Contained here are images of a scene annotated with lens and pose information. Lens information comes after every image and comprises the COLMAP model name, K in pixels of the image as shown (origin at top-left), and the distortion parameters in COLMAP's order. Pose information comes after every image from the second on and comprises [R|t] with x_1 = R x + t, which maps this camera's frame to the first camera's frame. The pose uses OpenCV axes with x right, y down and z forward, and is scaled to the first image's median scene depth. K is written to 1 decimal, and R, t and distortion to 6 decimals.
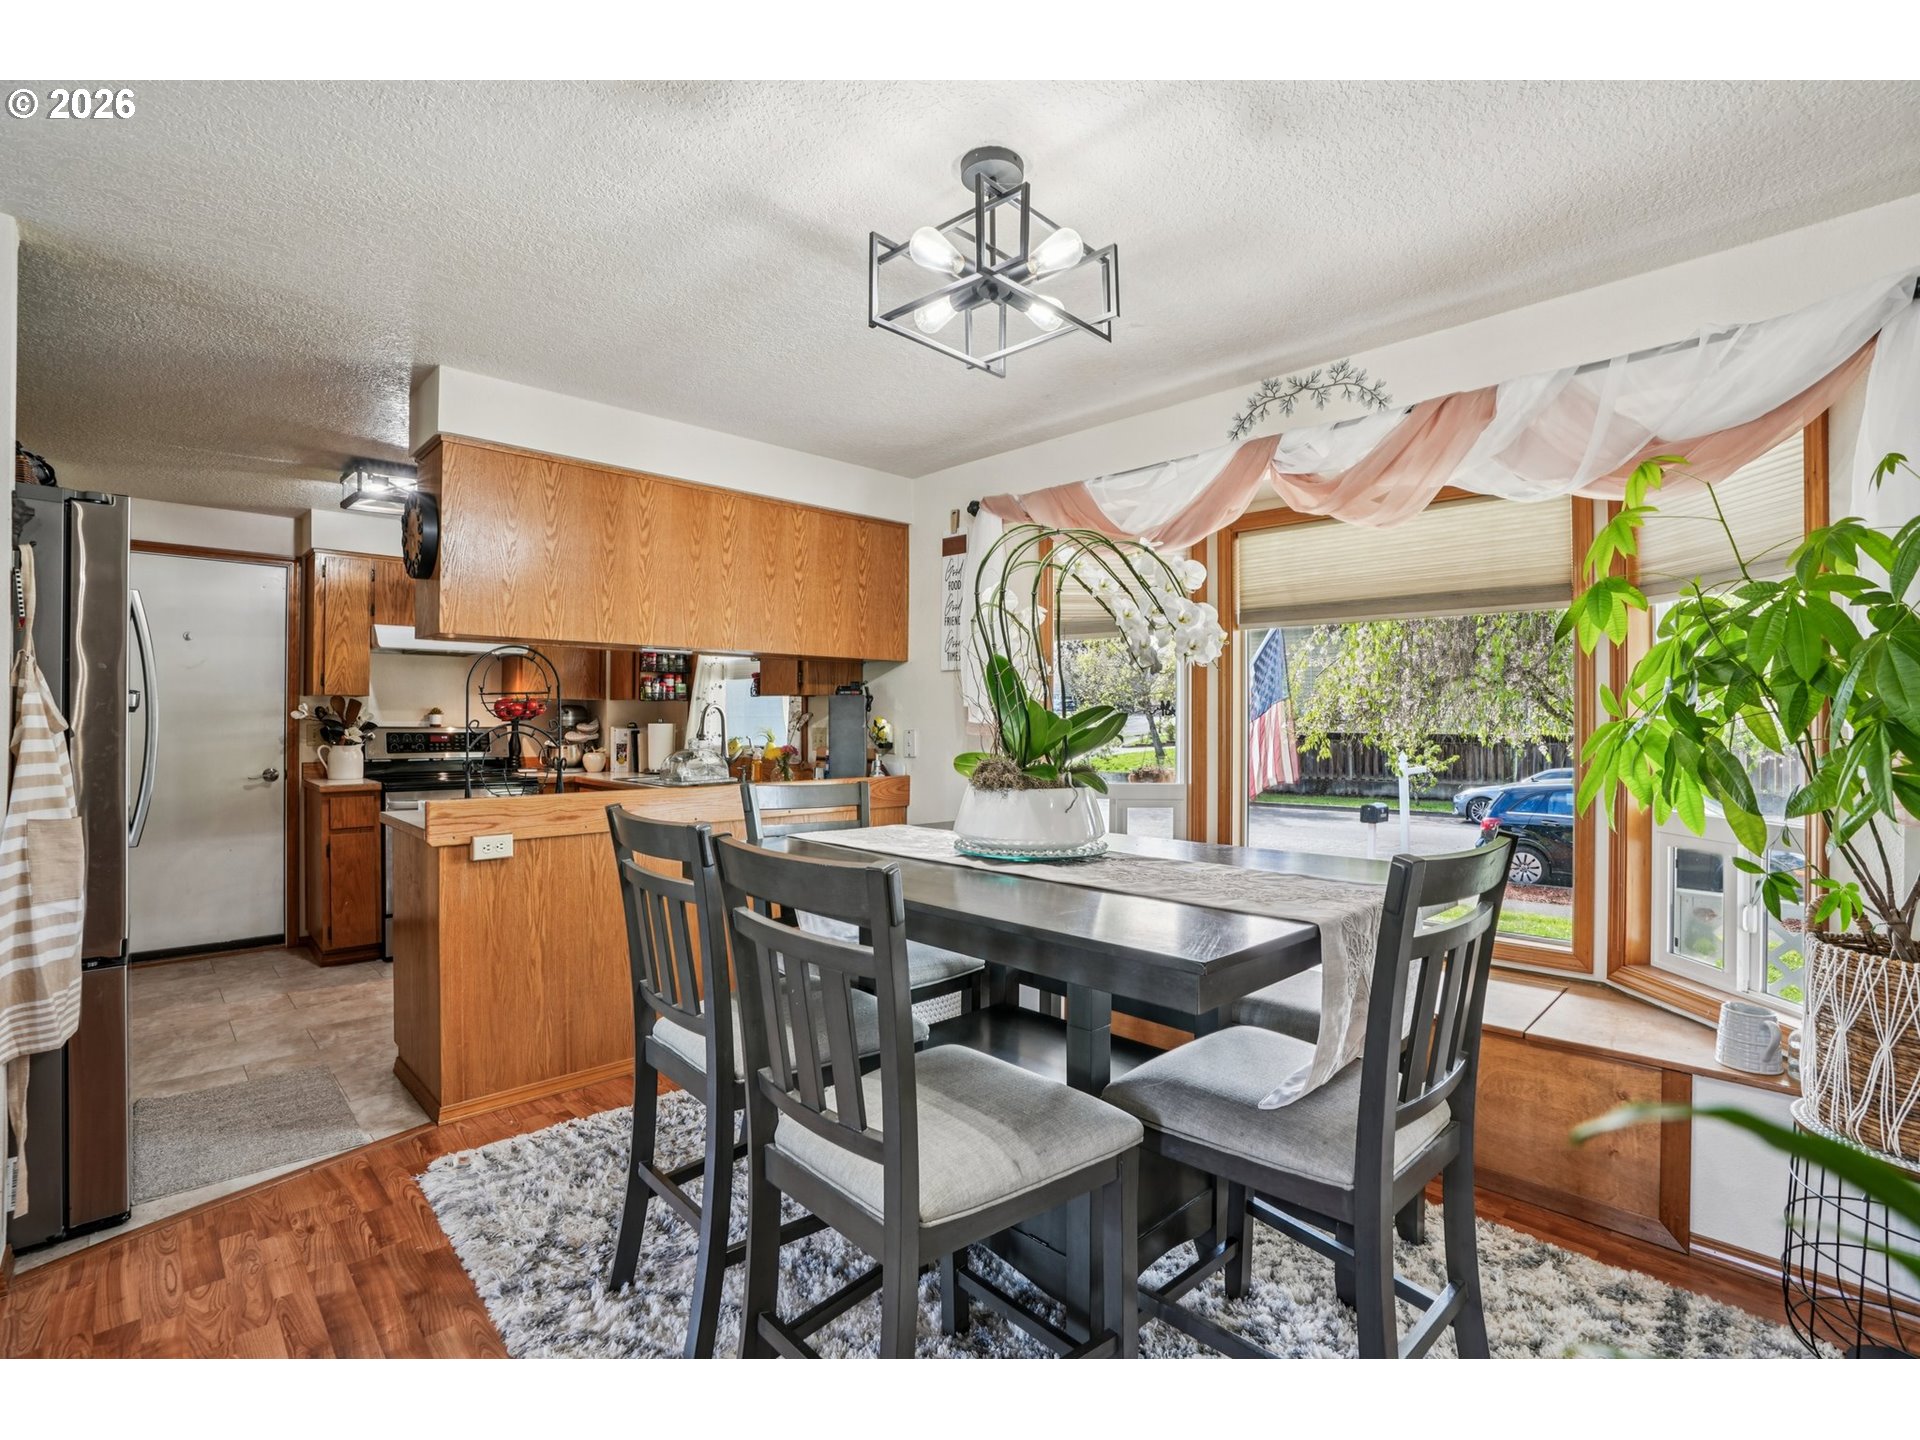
lens RADIAL K [[887.7, 0, 966.9], [0, 887.7, 724.3], [0, 0, 1]] dist [-0.059951, 0.020938]
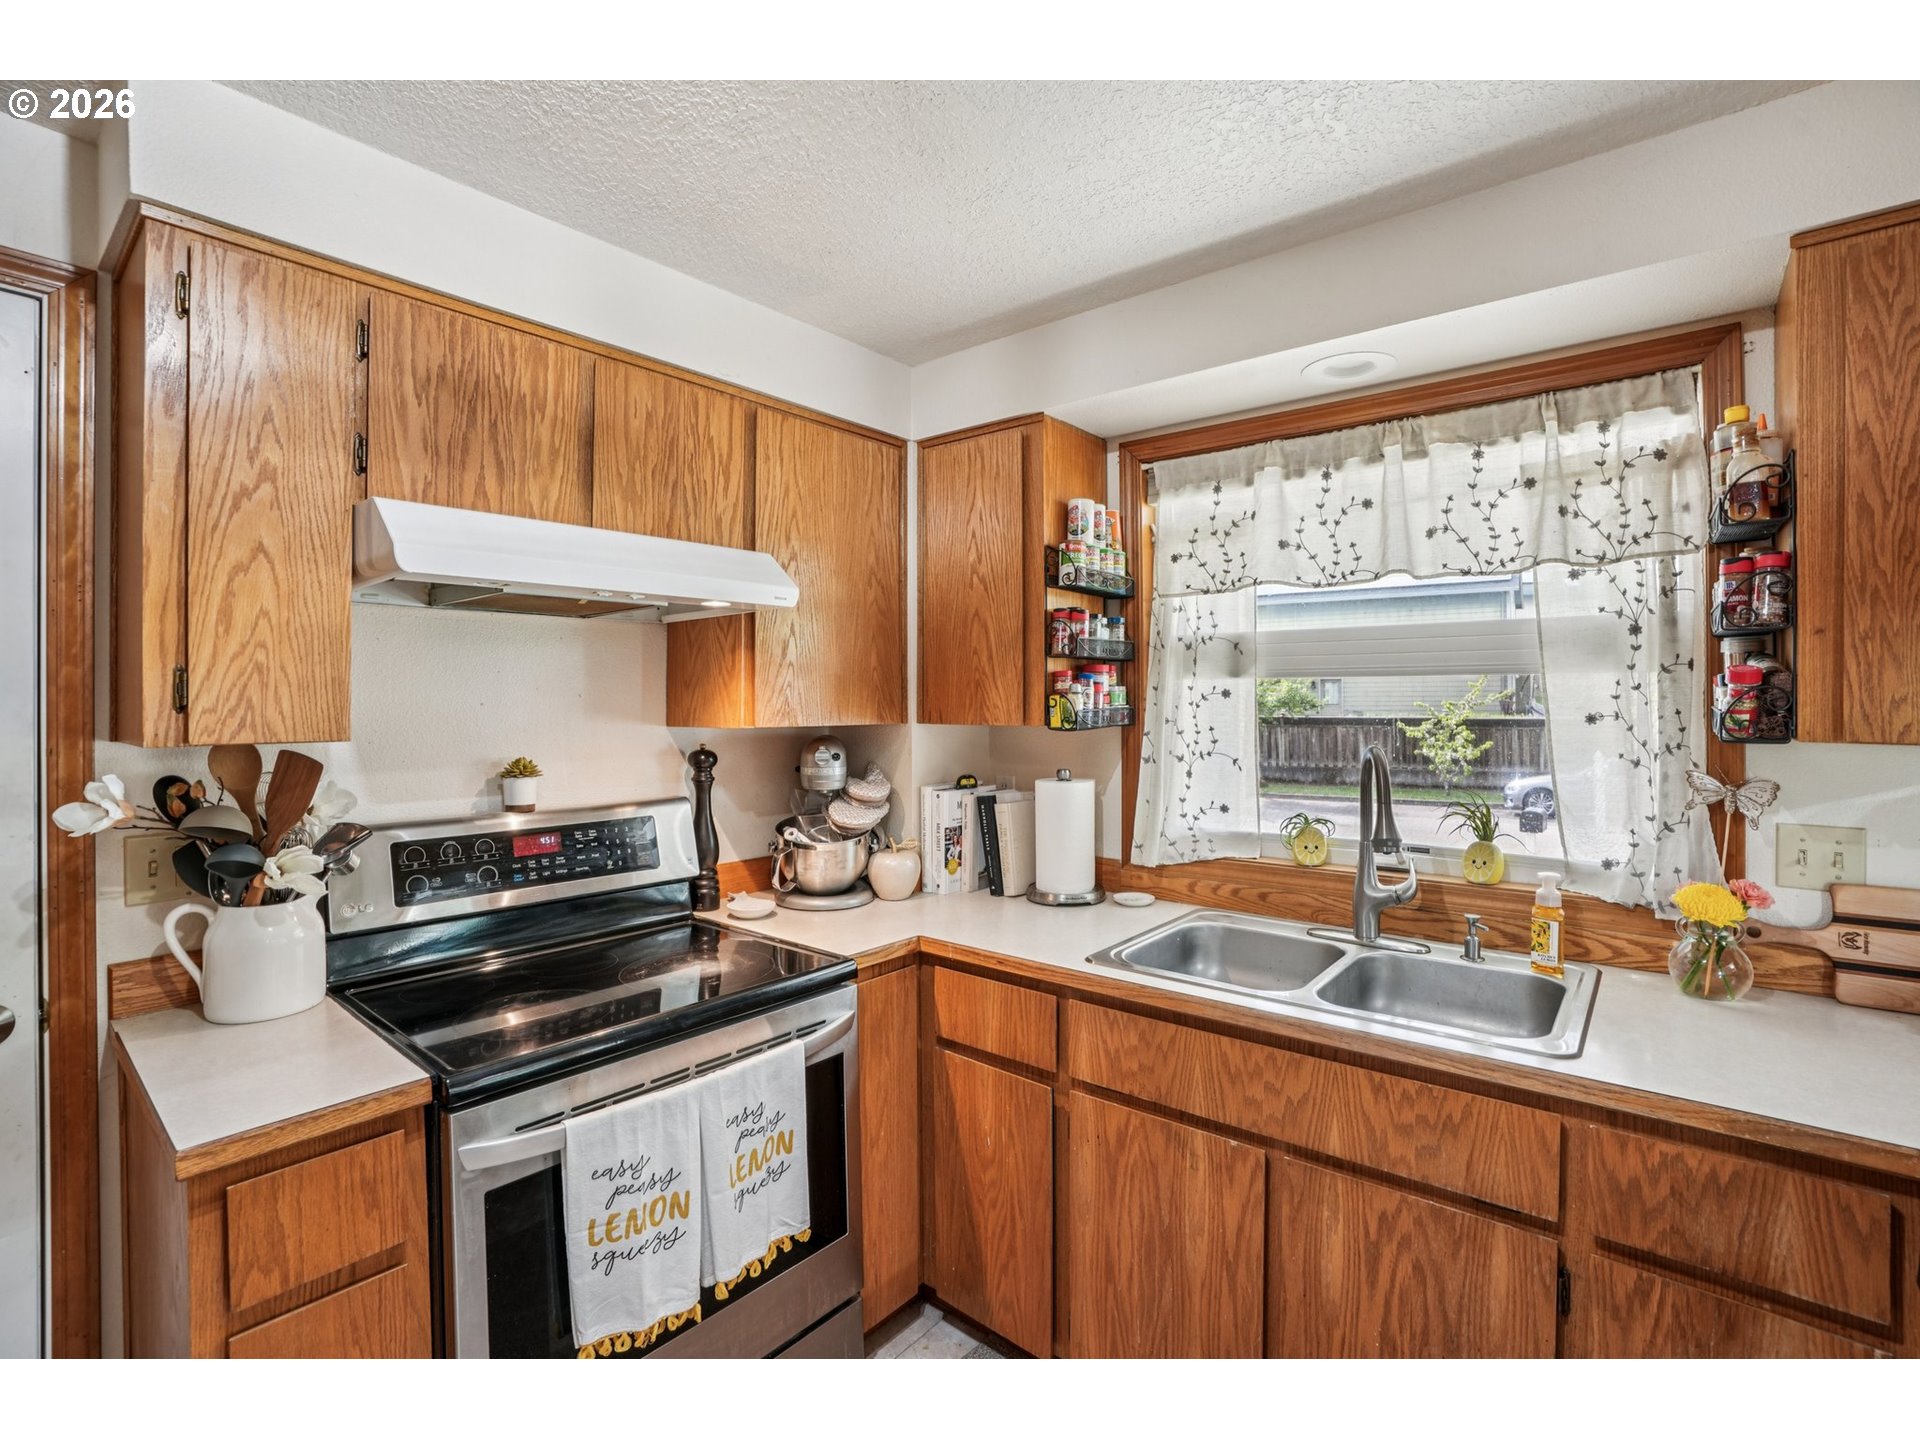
lens RADIAL K [[890.2, 0, 957.0], [0, 890.2, 701.2], [0, 0, 1]] dist [-0.057189, 0.019106]
pose [[0.994393, -0.007055, 0.105517, -0.502377], [0.007384, 0.999969, -0.002725, -0.043091], [-0.105494, 0.003489, 0.994414, 0.665807]]
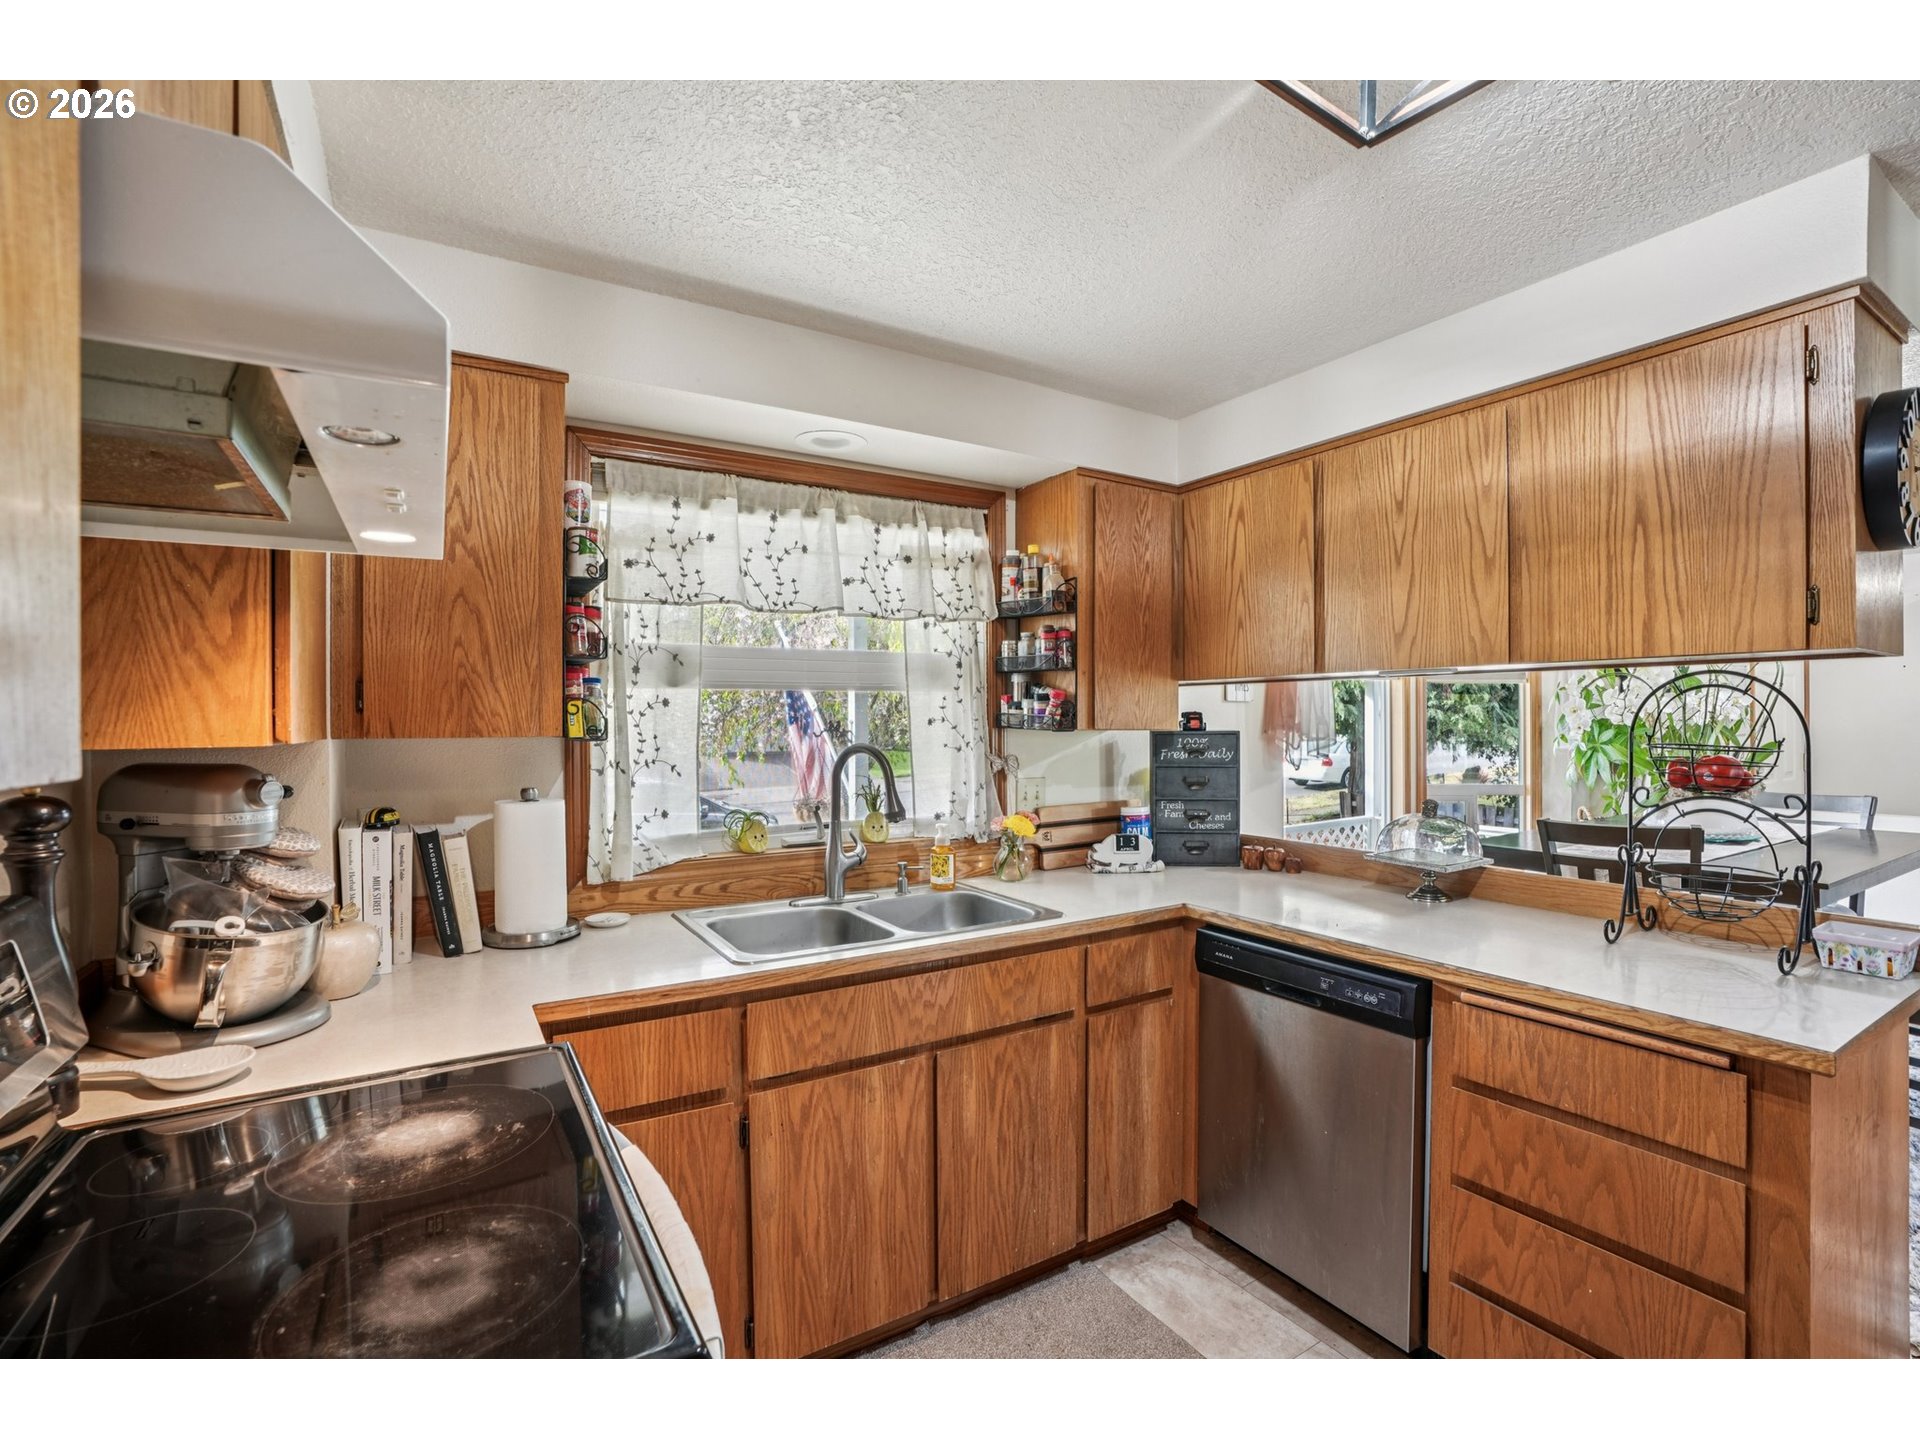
lens RADIAL K [[887.7, 0, 966.9], [0, 887.7, 724.3], [0, 0, 1]] dist [-0.059951, 0.020938]
pose [[0.221118, -0.011980, 0.975173, -0.741814], [0.011471, 0.999887, 0.009683, -0.038359], [-0.975180, 0.009045, 0.221231, 0.849194]]
